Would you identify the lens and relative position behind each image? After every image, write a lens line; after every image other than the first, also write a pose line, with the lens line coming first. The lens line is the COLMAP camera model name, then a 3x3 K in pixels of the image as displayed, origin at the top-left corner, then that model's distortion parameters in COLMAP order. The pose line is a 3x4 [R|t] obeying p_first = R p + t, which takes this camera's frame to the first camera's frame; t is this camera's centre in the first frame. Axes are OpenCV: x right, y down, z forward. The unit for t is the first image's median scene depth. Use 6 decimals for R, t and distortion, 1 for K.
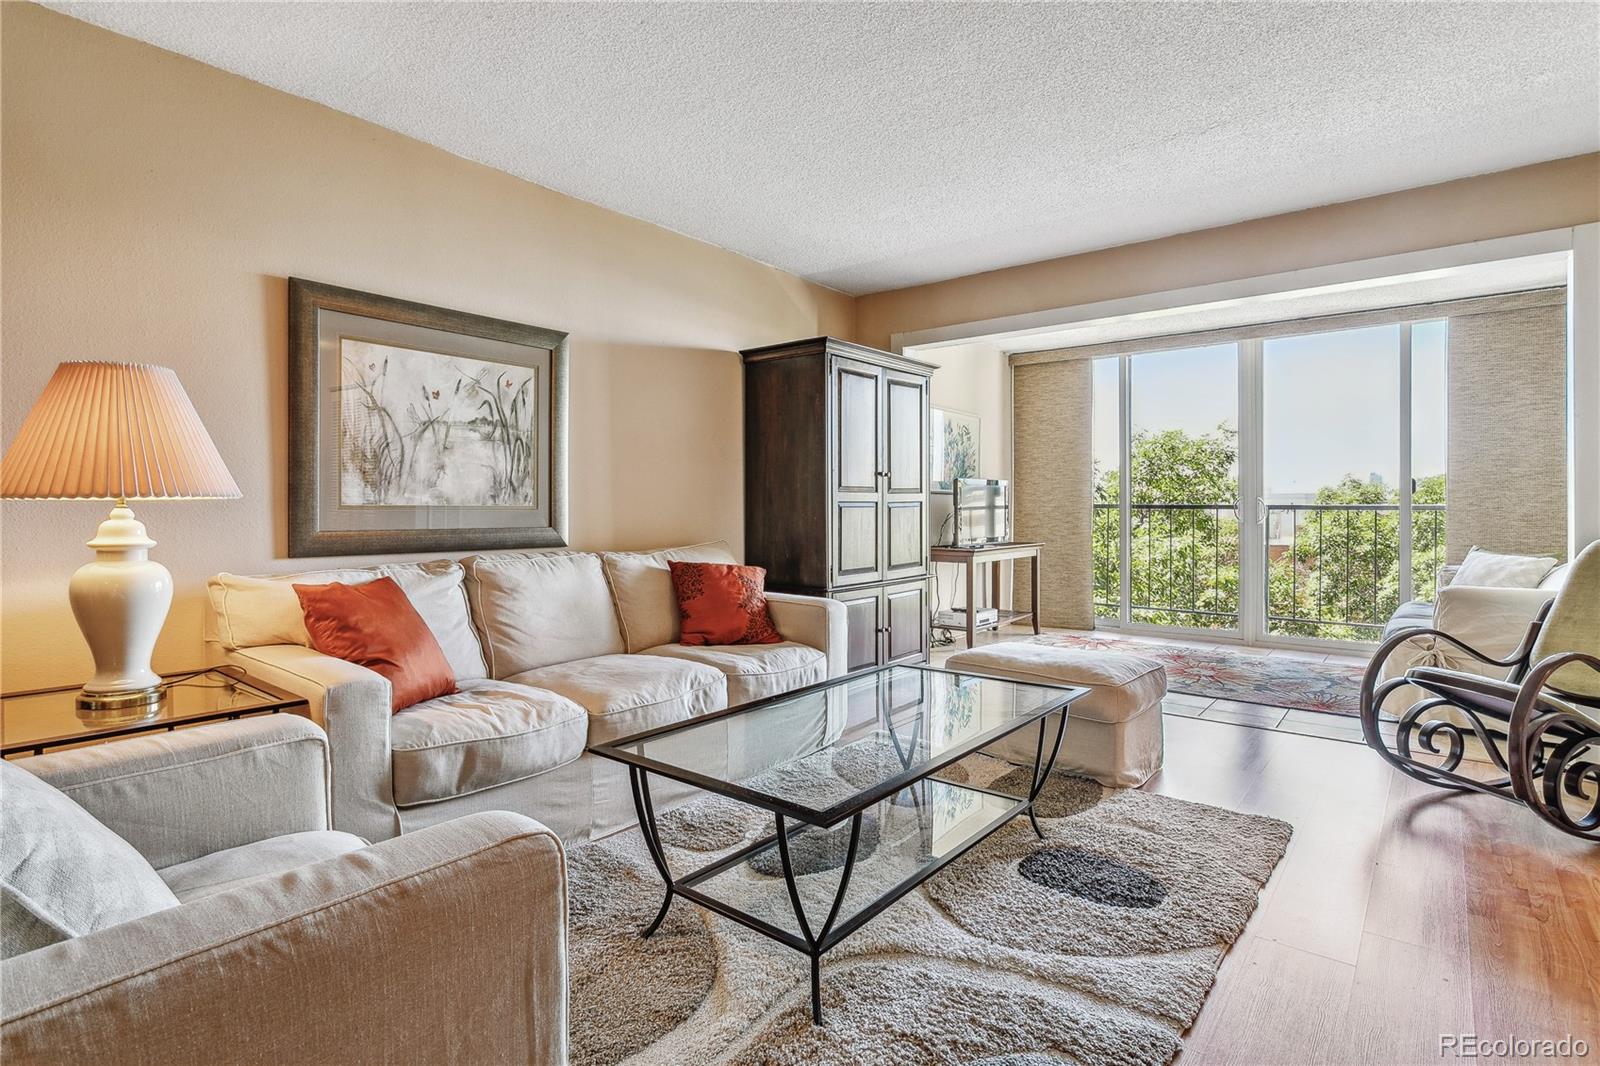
lens RADIAL K [[834.1, 0, 792.7], [0, 834.1, 514.3], [0, 0, 1]] dist [0.005837, 0.000908]
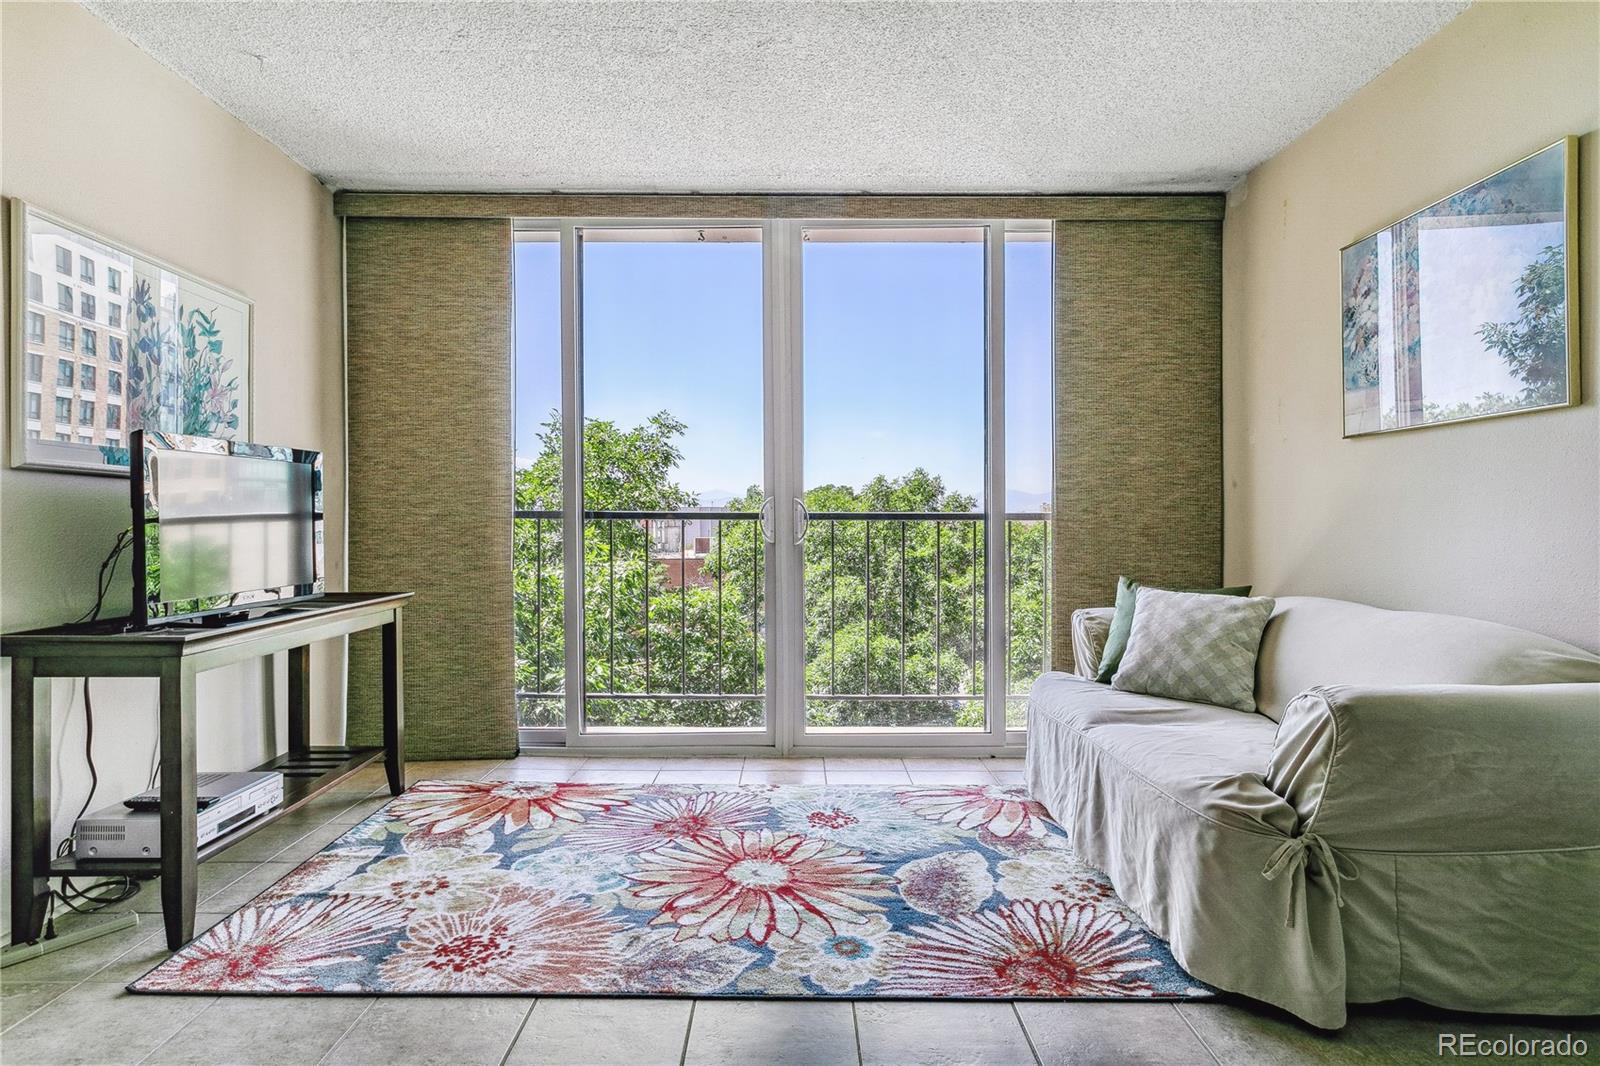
lens RADIAL K [[896.8, 0, 800.0], [0, 896.8, 533.0], [0, 0, 1]] dist [0.002302, 0.000724]
pose [[0.780973, -0.009379, 0.624494, 0.176353], [0.006409, 0.999955, 0.007003, -0.000679], [-0.624531, -0.001466, 0.780998, 0.529258]]
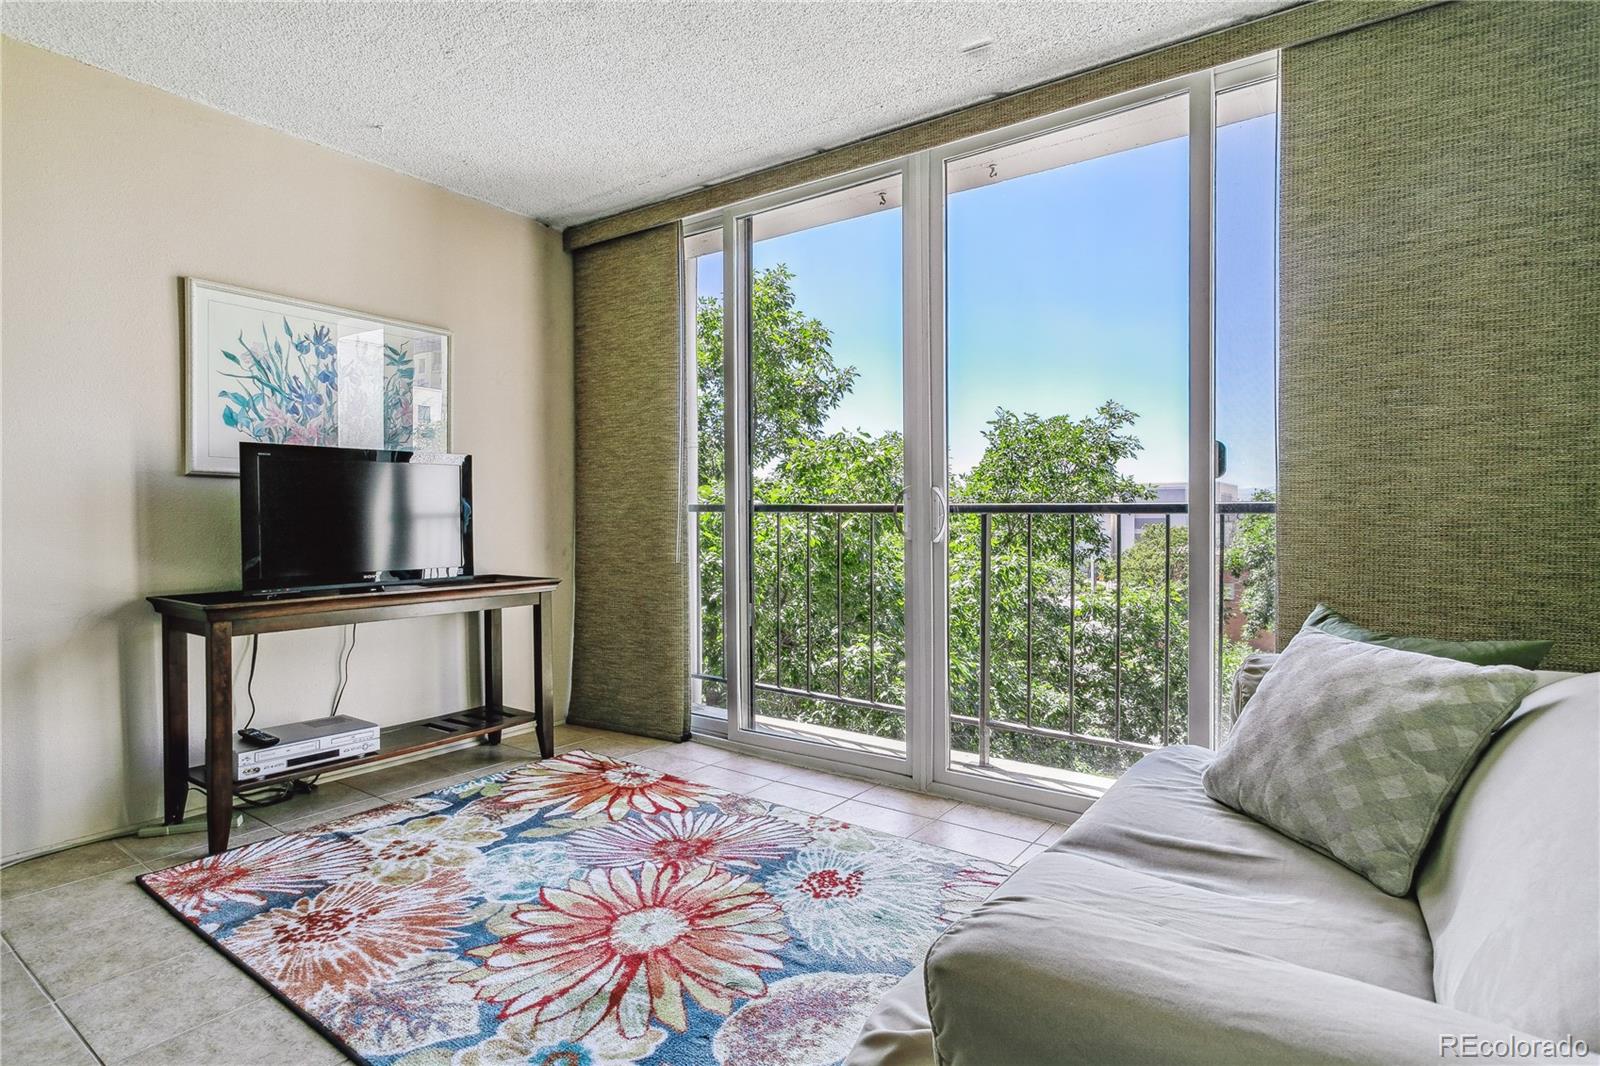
lens RADIAL K [[827.3, 0, 818.4], [0, 827.3, 533.2], [0, 0, 1]] dist [-0.003654, 0.000774]
pose [[0.999084, -0.001432, 0.042771, 0.484210], [0.000889, 0.999919, 0.012719, 0.000226], [-0.042785, -0.012669, 0.999004, 0.540330]]
